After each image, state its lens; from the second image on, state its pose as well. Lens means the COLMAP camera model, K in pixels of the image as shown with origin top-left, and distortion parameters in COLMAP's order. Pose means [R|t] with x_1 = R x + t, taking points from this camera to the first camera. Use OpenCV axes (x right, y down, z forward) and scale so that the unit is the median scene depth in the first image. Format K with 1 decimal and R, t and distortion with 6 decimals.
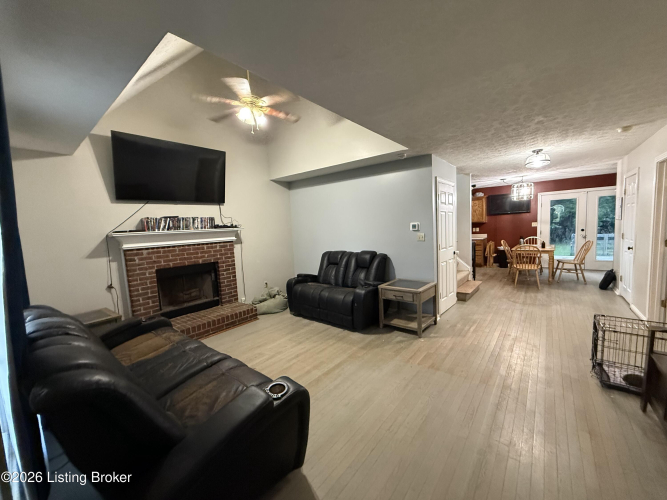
lens RADIAL K [[265.1, 0, 333.1], [0, 265.1, 248.8], [0, 0, 1]] dist [0.000532, -0.000052]
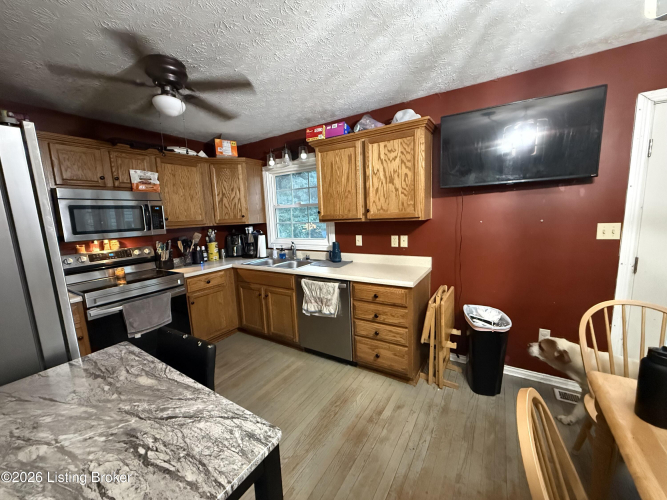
lens RADIAL K [[265.1, 0, 330.6], [0, 265.1, 250.4], [0, 0, 1]] dist [0.000532, -0.000052]
pose [[0.991452, -0.006364, 0.130313, 0.443451], [0.000807, 0.999090, 0.042654, -0.079926], [-0.130466, -0.042184, 0.990555, 0.741673]]
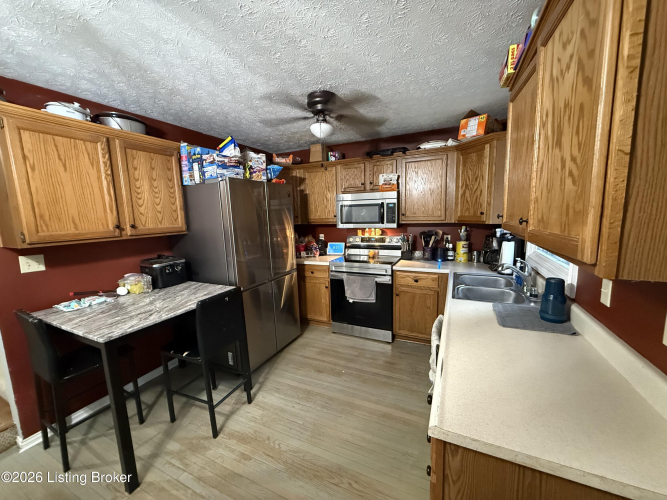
lens RADIAL K [[265.1, 0, 332.8], [0, 265.1, 250.3], [0, 0, 1]] dist [0.000532, -0.000052]
pose [[0.249948, 0.183673, -0.950679, 0.627723], [-0.067883, 0.982751, 0.172022, -0.115148], [0.965877, 0.021538, 0.258105, 0.922828]]
